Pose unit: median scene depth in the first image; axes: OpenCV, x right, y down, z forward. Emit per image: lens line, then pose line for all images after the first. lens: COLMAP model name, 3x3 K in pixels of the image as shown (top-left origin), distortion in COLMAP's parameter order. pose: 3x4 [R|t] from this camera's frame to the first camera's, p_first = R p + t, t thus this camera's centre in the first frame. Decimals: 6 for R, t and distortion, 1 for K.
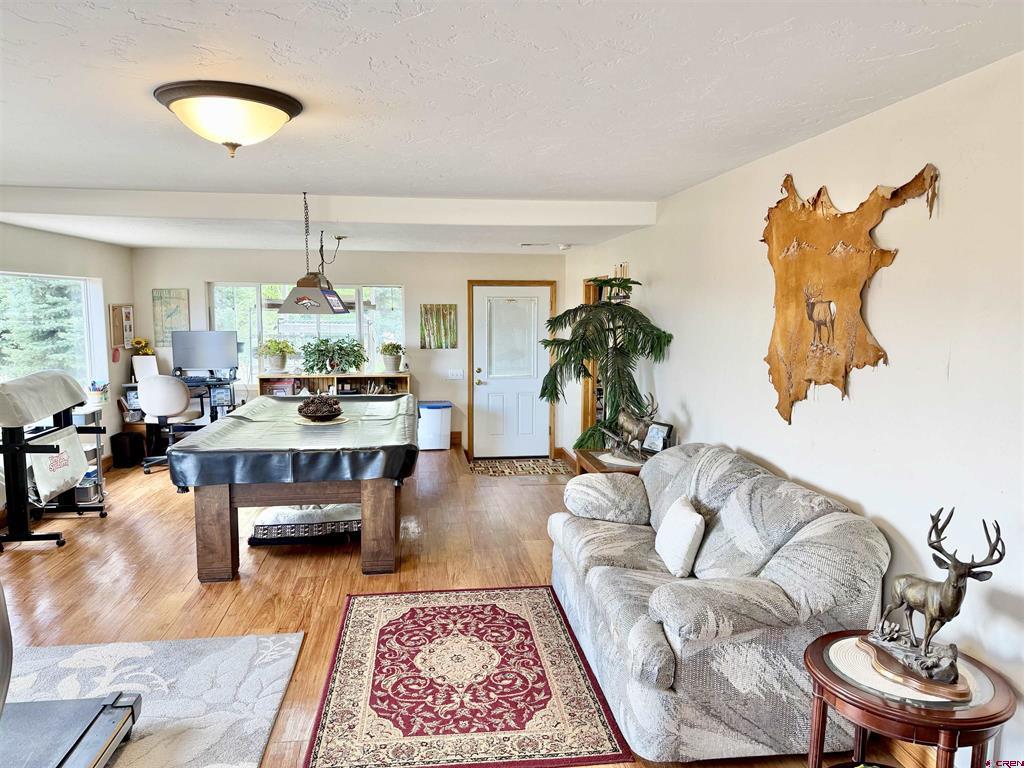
lens RADIAL K [[717.0, 0, 511.6], [0, 717.0, 386.4], [0, 0, 1]] dist [0.100215, -0.147489]
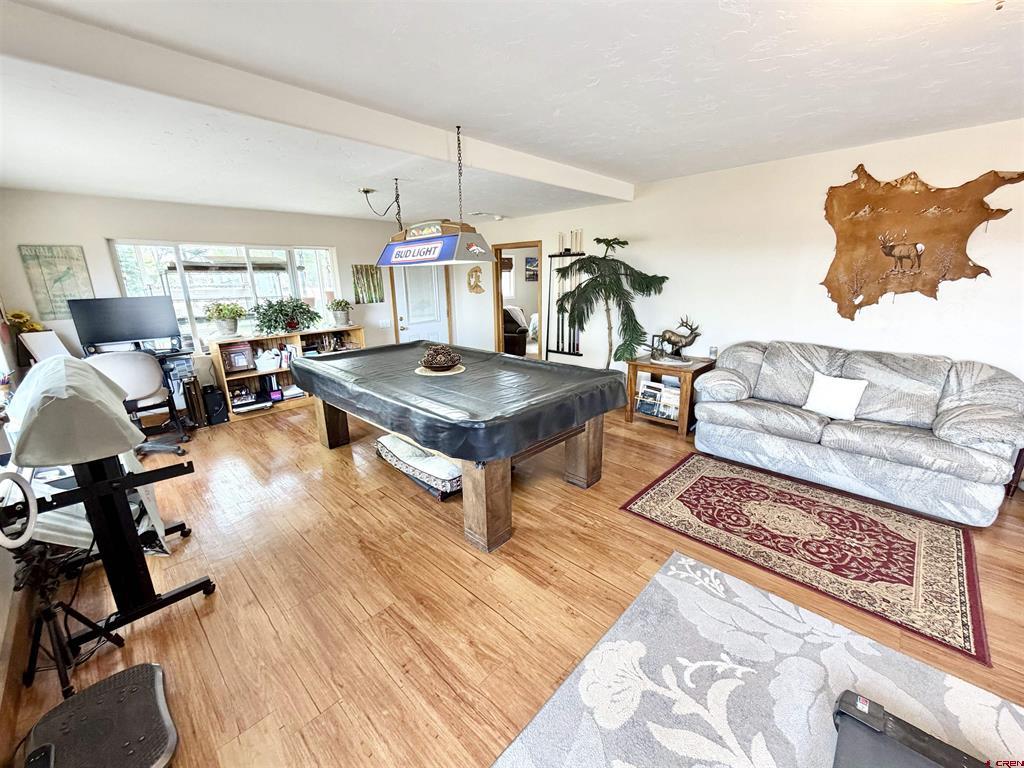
lens RADIAL K [[408.8, 0, 517.5], [0, 408.8, 384.7], [0, 0, 1]] dist [0.002287, -0.000310]
pose [[0.775068, -0.179402, 0.605875, -0.750612], [0.089885, 0.980401, 0.175314, -0.035349], [-0.625452, -0.081421, 0.776003, 0.647900]]
